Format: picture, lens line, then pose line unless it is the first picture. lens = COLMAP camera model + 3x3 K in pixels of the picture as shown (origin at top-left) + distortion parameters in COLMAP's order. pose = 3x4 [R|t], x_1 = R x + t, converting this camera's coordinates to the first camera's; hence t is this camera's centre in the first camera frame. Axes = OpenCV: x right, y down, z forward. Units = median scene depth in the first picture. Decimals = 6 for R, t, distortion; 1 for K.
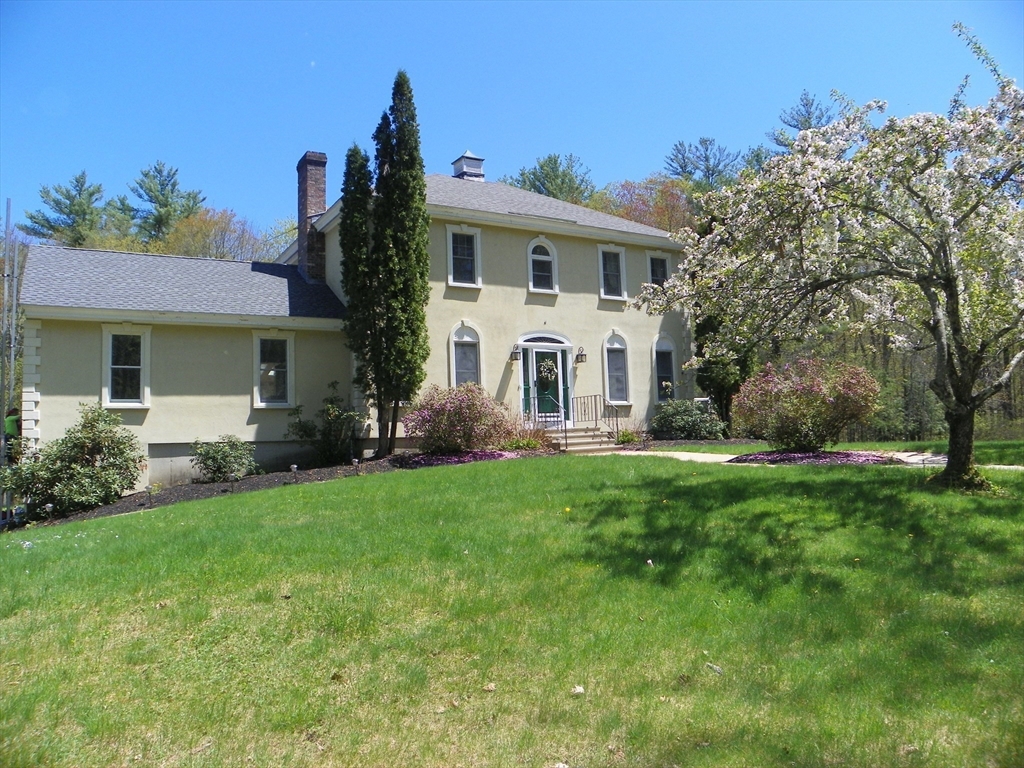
lens RADIAL K [[831.4, 0, 526.7], [0, 831.4, 374.4], [0, 0, 1]] dist [-0.152400, 0.014513]
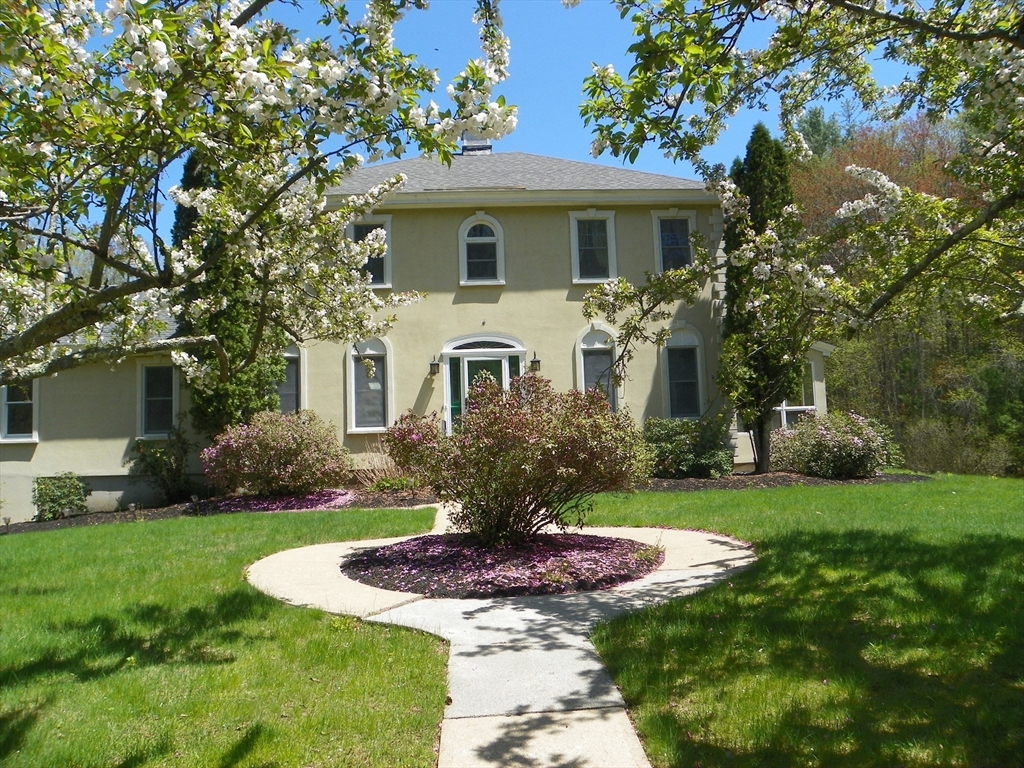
lens RADIAL K [[831.4, 0, 513.3], [0, 831.4, 394.0], [0, 0, 1]] dist [-0.152400, 0.014513]
pose [[0.872423, -0.032413, -0.487675, 0.441120], [0.044220, 0.998941, 0.012712, -0.004741], [0.486747, -0.032655, 0.872933, 0.347181]]
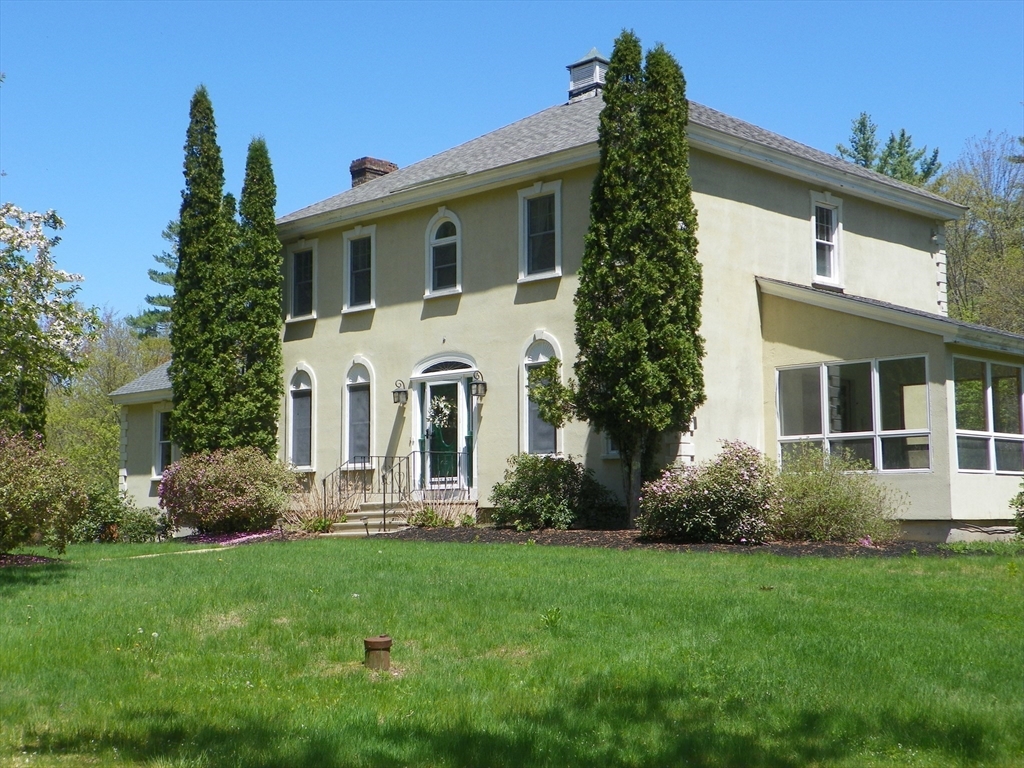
lens RADIAL K [[1344.4, 0, 506.8], [0, 1344.4, 396.1], [0, 0, 1]] dist [0.064217, 0.000000]
pose [[0.221355, -0.054600, -0.973664, 1.118111], [0.076502, 0.996327, -0.038479, 0.028250], [0.972188, -0.065970, 0.224719, 0.839751]]
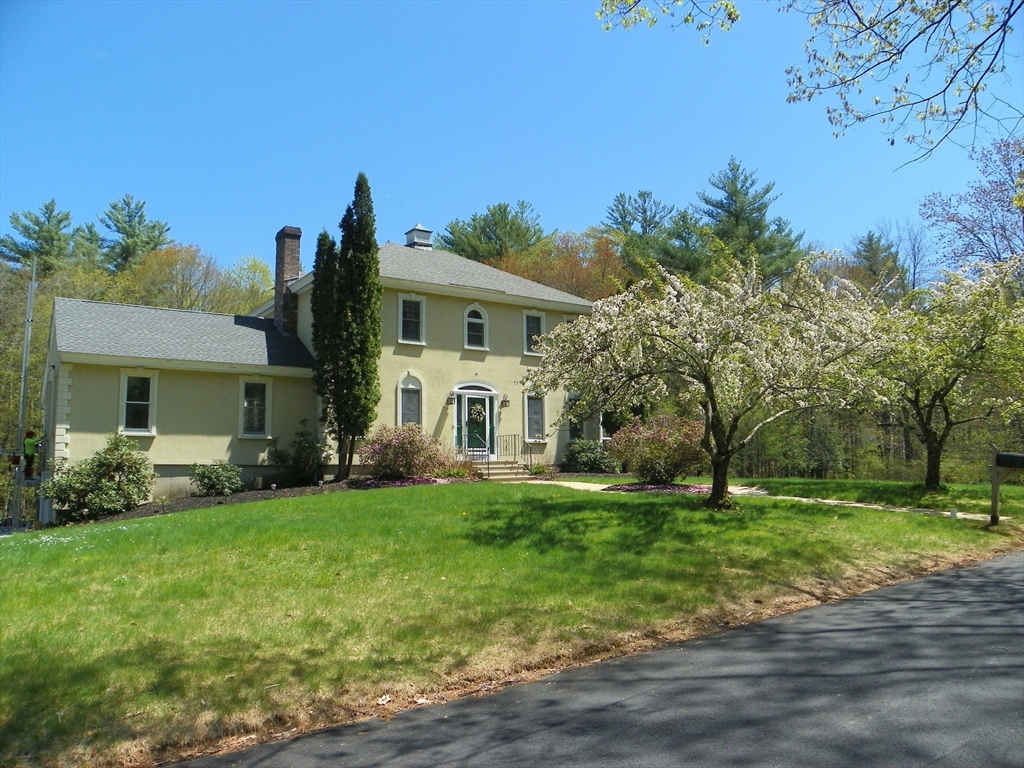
lens RADIAL K [[831.4, 0, 546.5], [0, 831.4, 398.2], [0, 0, 1]] dist [-0.152400, 0.014513]
pose [[0.996541, 0.028728, 0.077974, 0.031678], [-0.027807, 0.999531, -0.012864, -0.014578], [-0.078307, 0.010652, 0.996872, -0.236395]]
